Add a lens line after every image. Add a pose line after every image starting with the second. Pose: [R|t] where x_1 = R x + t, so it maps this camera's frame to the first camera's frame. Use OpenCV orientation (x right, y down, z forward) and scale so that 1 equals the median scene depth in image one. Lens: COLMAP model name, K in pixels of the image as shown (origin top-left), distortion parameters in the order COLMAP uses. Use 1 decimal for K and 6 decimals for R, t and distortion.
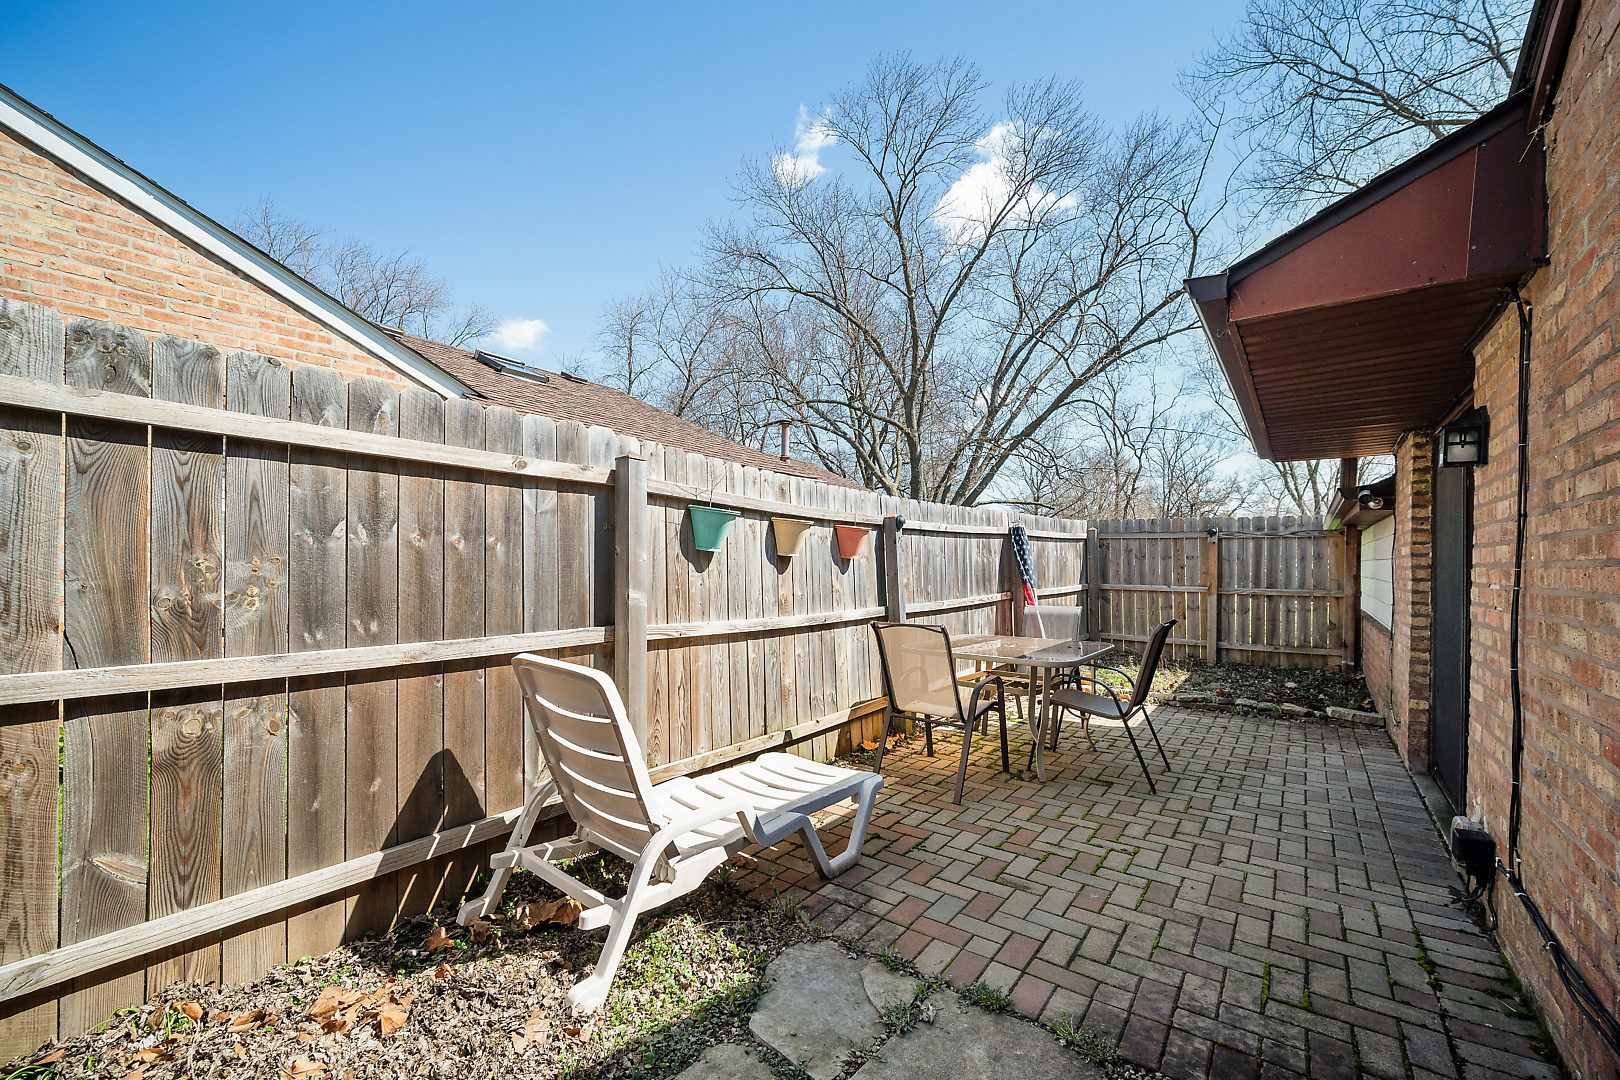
lens RADIAL K [[662.1, 0, 812.9], [0, 662.1, 556.3], [0, 0, 1]] dist [-0.002324, -0.000113]
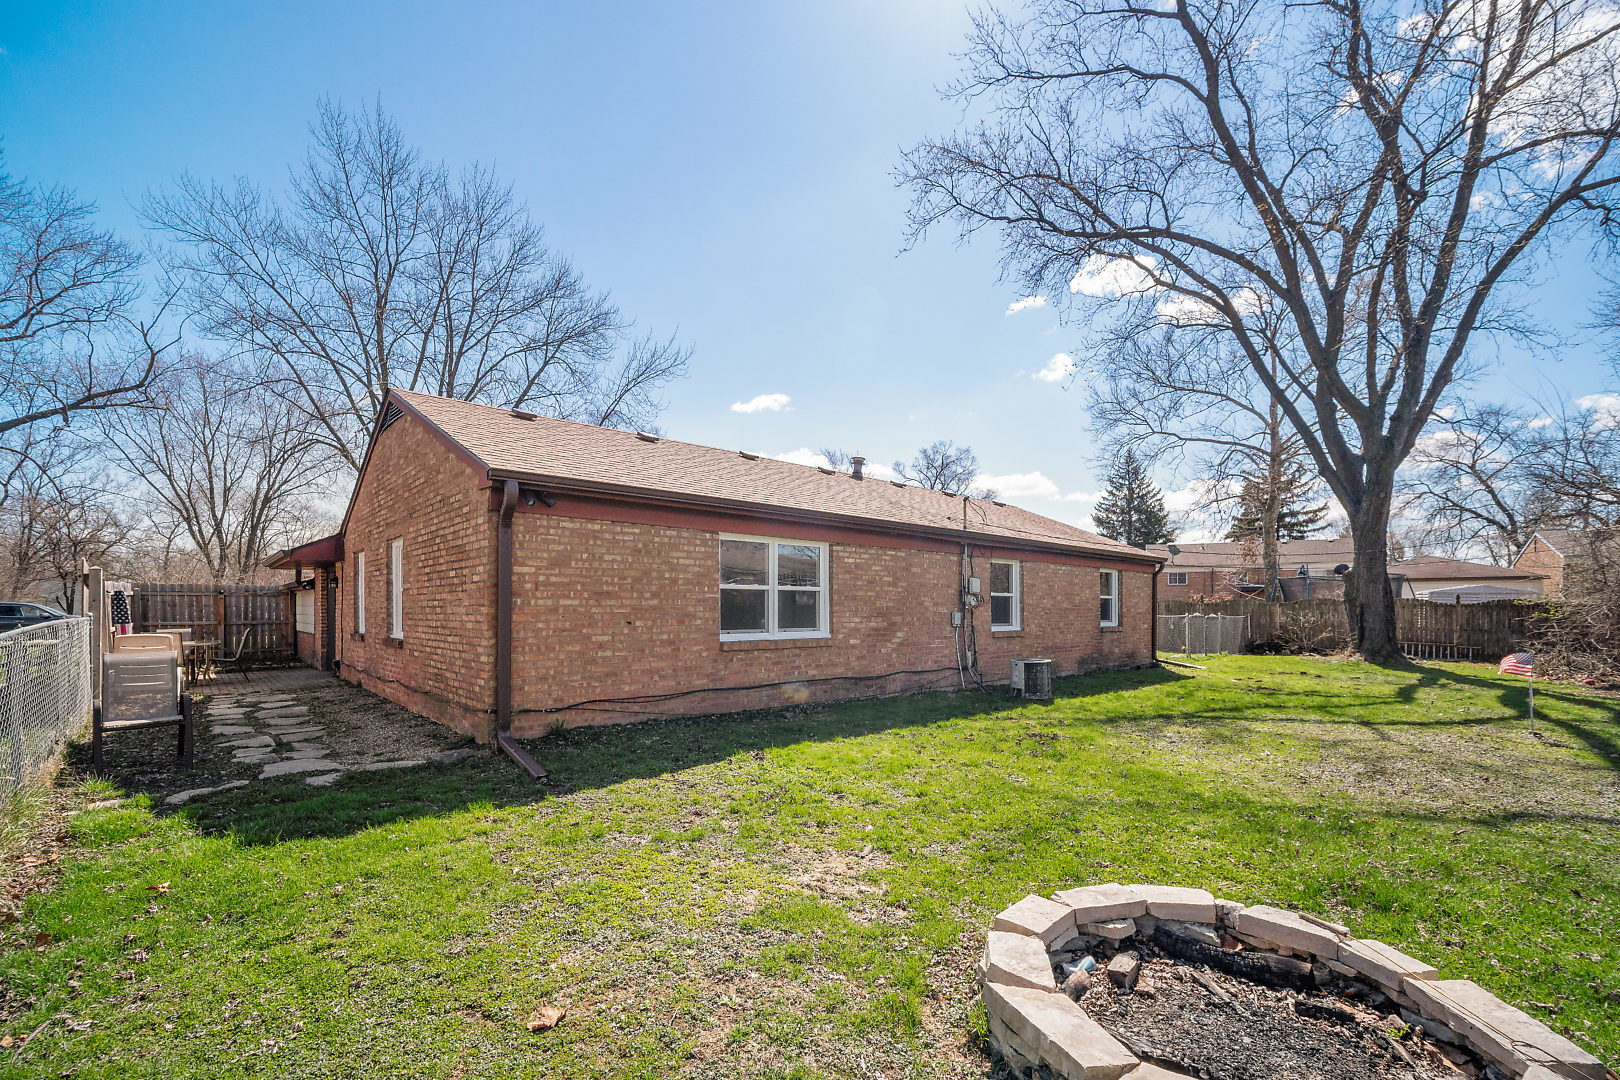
lens RADIAL K [[662.1, 0, 827.2], [0, 662.1, 604.4], [0, 0, 1]] dist [-0.002324, -0.000113]
pose [[0.162743, -0.009365, 0.986624, -1.027963], [0.000801, 0.999956, 0.009360, -0.018952], [-0.986668, -0.000733, 0.162743, -1.074849]]
